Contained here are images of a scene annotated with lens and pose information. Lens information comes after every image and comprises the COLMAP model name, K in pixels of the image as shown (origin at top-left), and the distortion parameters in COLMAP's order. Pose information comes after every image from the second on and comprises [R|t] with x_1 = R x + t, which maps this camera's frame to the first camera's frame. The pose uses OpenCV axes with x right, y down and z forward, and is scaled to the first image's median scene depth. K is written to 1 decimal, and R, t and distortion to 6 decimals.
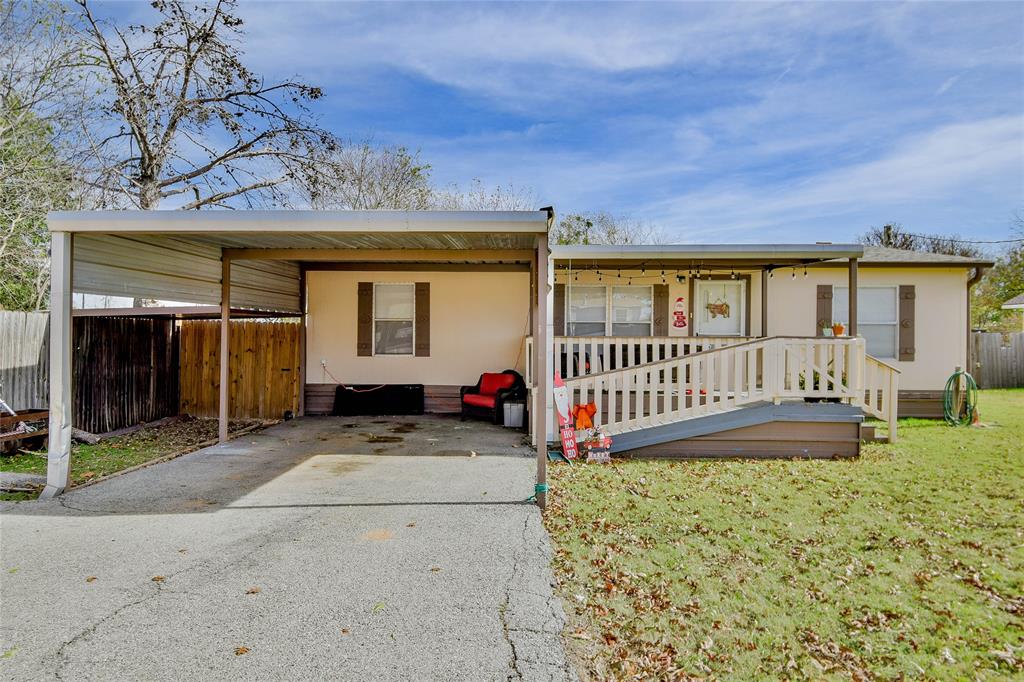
lens RADIAL K [[612.8, 0, 512.0], [0, 612.8, 341.0], [0, 0, 1]] dist [0.004847, -0.029280]
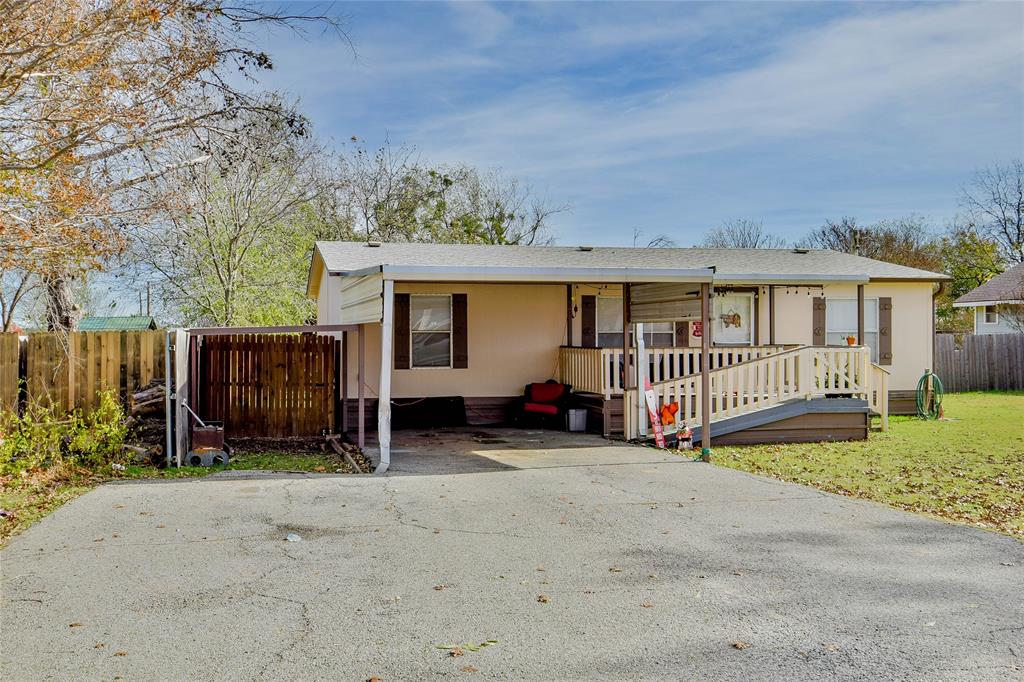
lens RADIAL K [[983.6, 0, 512.0], [0, 983.6, 341.0], [0, 0, 1]] dist [0.010068, 0.011529]
pose [[0.965210, -0.010449, 0.261269, -0.505819], [0.011616, 0.999928, -0.002925, -0.014289], [-0.261219, 0.005858, 0.965262, -0.588172]]
